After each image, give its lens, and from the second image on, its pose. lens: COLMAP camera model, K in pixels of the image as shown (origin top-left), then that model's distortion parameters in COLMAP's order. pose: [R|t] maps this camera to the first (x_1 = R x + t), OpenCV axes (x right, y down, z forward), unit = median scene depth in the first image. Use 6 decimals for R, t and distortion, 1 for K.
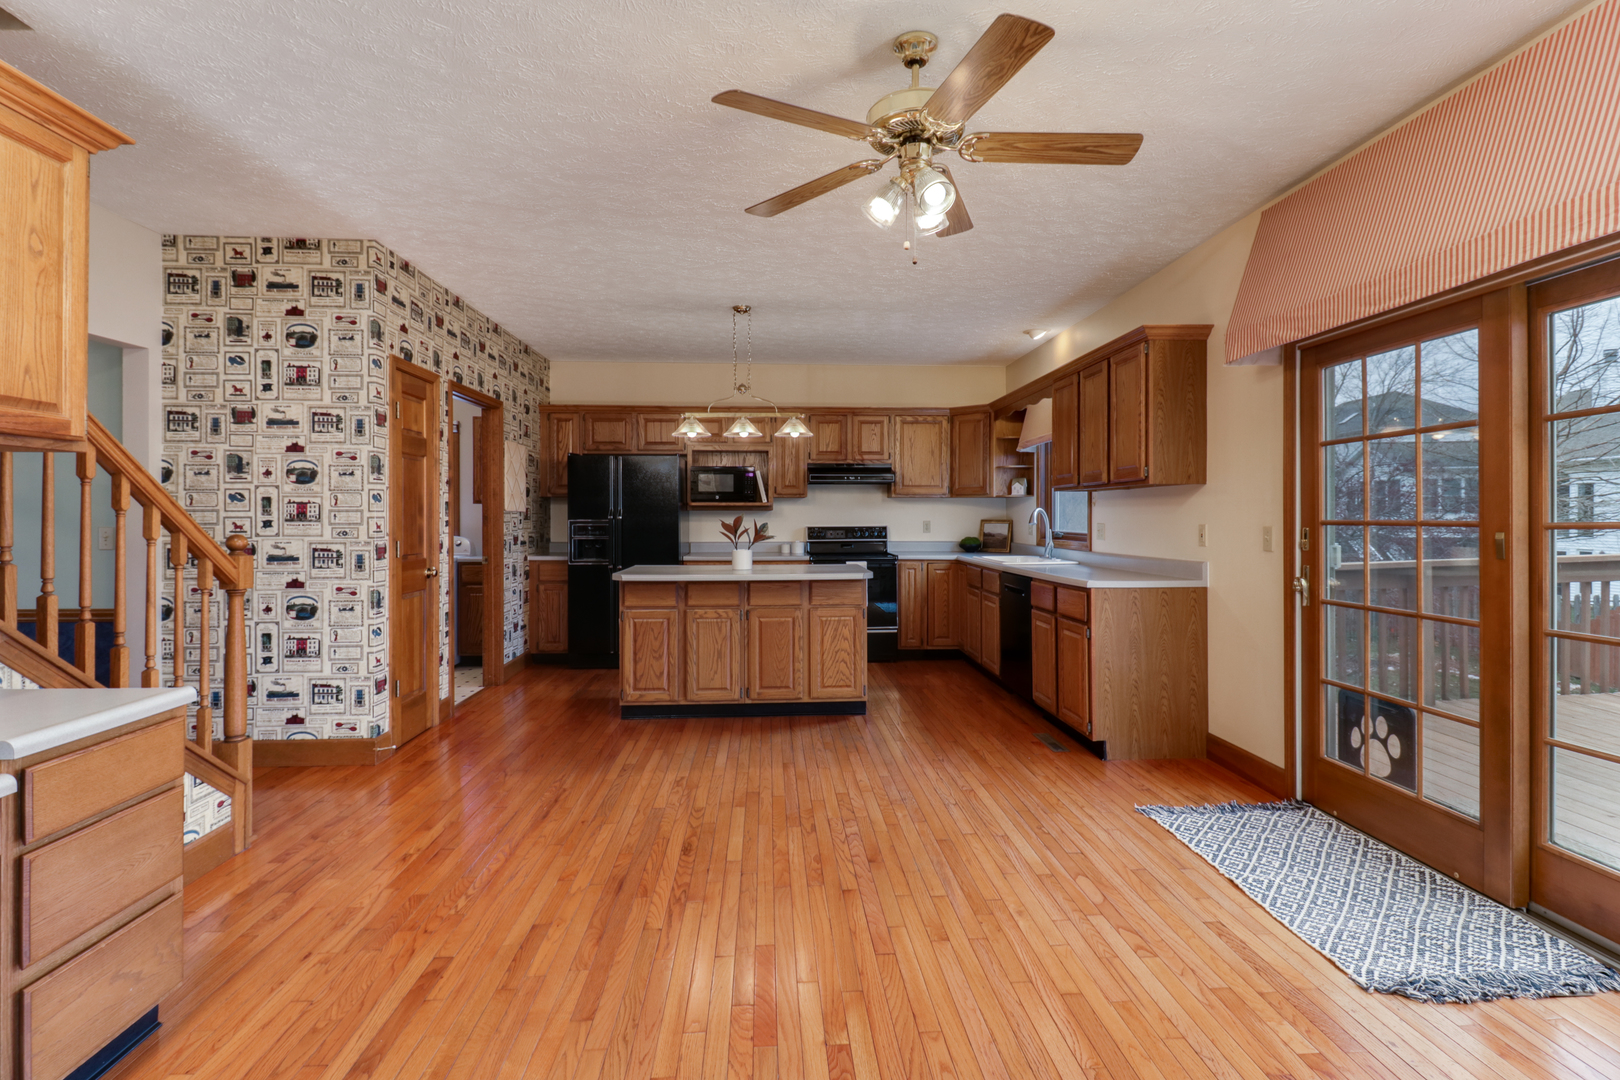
lens RADIAL K [[752.4, 0, 757.6], [0, 752.4, 518.7], [0, 0, 1]] dist [-0.001162, -0.000287]
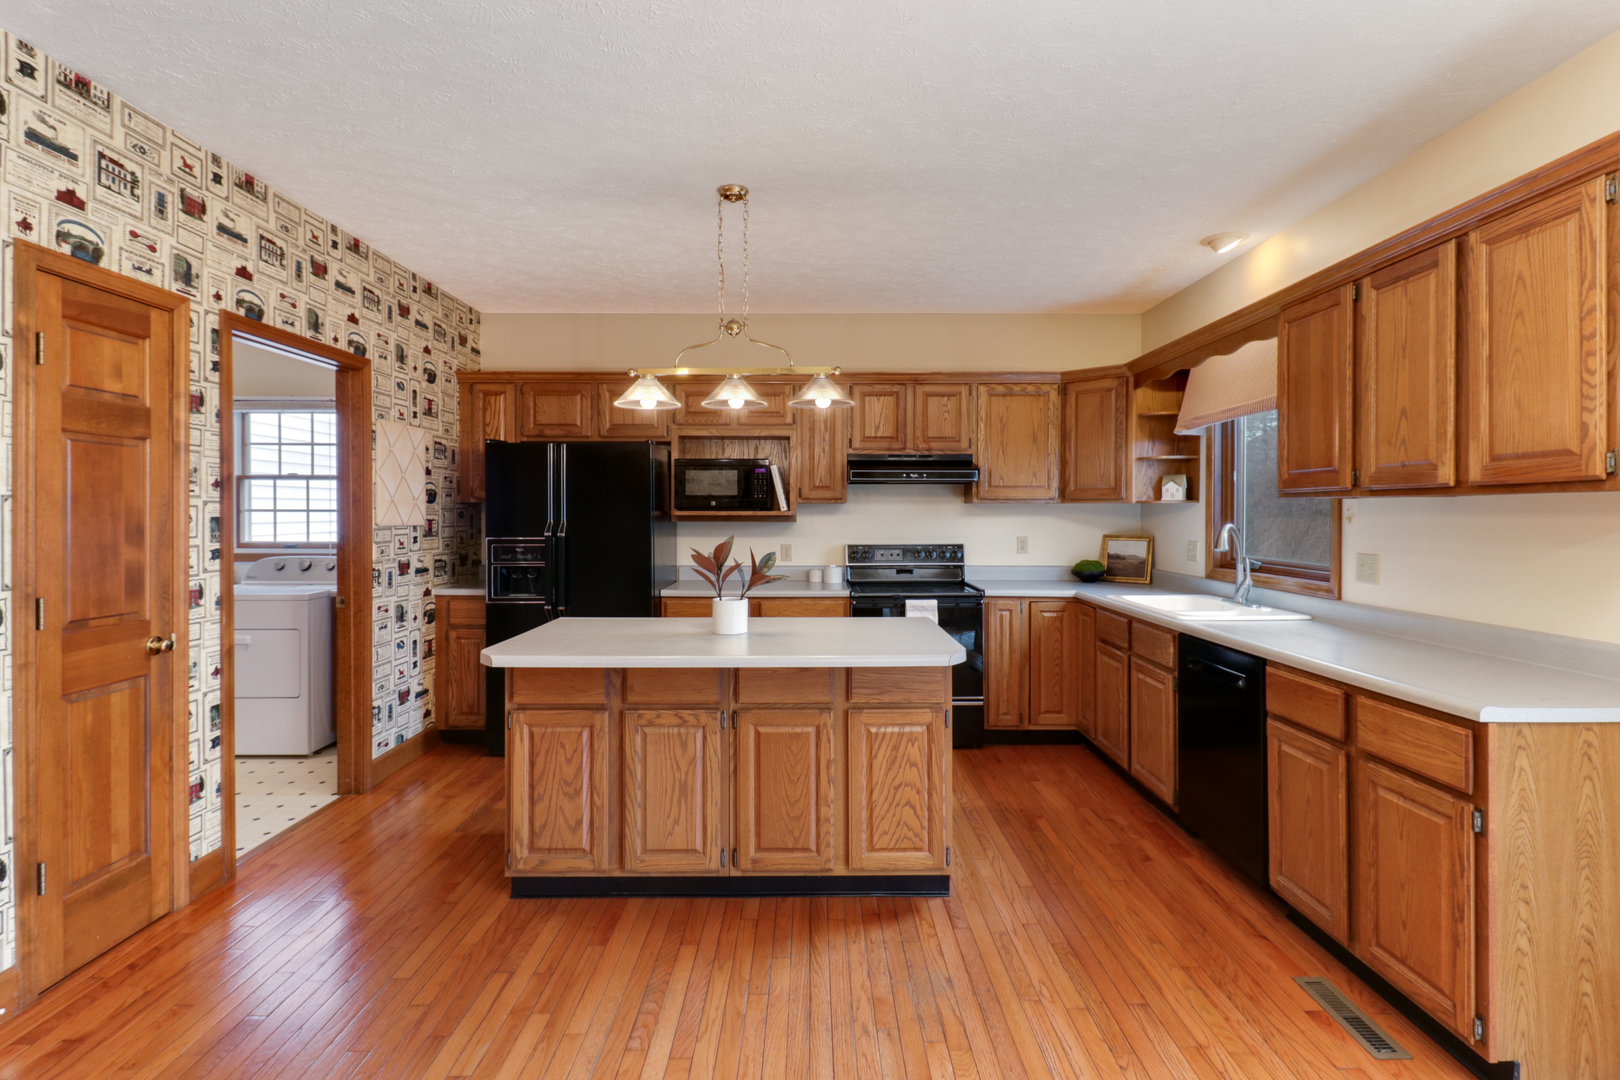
lens RADIAL K [[759.4, 0, 683.4], [0, 759.4, 503.3], [0, 0, 1]] dist [0.000828, -0.000301]
pose [[0.988571, 0.004867, -0.150679, 0.026980], [-0.007158, 0.999867, -0.014669, -0.020420], [0.150588, 0.015580, 0.988474, 0.346312]]
